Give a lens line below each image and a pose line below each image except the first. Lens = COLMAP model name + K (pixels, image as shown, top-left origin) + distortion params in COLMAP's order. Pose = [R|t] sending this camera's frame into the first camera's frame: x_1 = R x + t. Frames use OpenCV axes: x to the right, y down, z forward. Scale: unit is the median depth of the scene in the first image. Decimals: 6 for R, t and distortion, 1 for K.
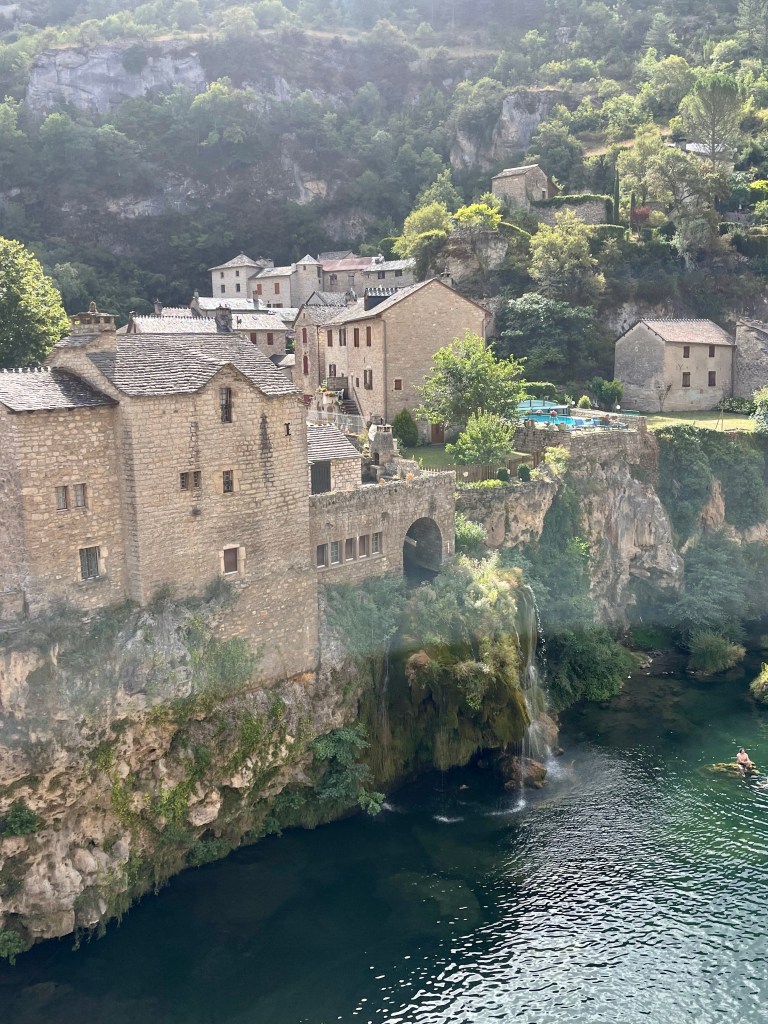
lens RADIAL K [[975.6, 0, 384.0], [0, 975.6, 512.0], [0, 0, 1]] dist [0.040382, 0.002557]
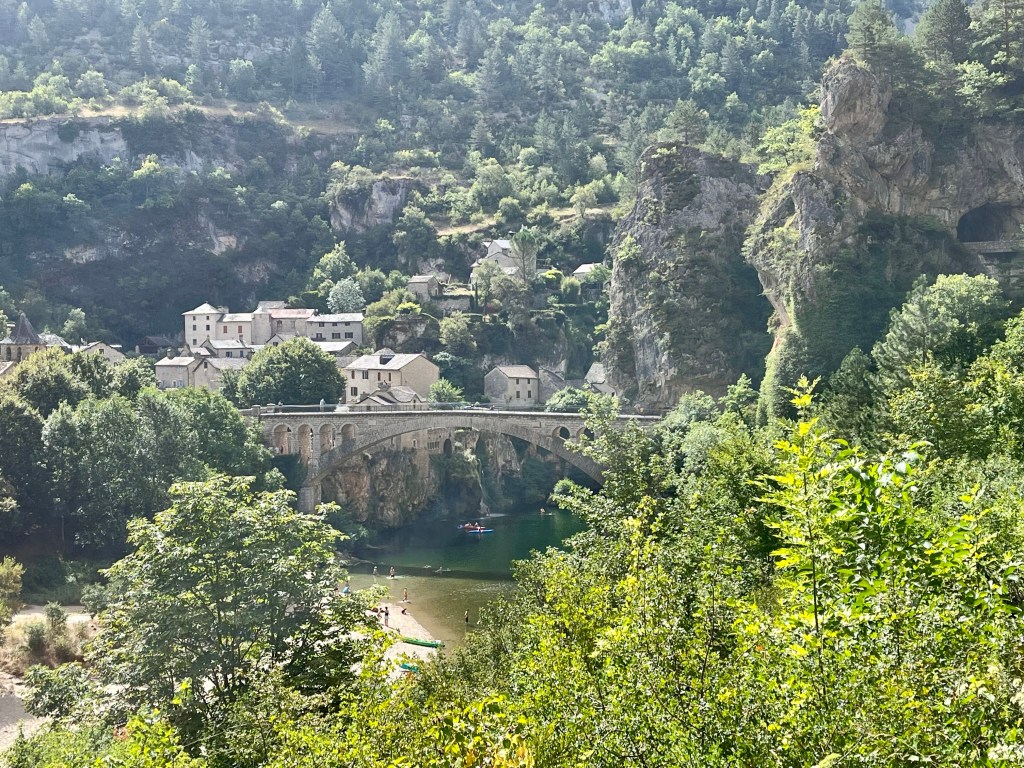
lens RADIAL K [[975.6, 0, 512.0], [0, 975.6, 384.0], [0, 0, 1]] dist [0.040382, 0.002557]
pose [[0.955214, 0.001029, 0.295913, -0.101204], [0.039845, 0.990440, -0.132066, 0.037150], [-0.293220, 0.137942, 0.946041, -0.306591]]
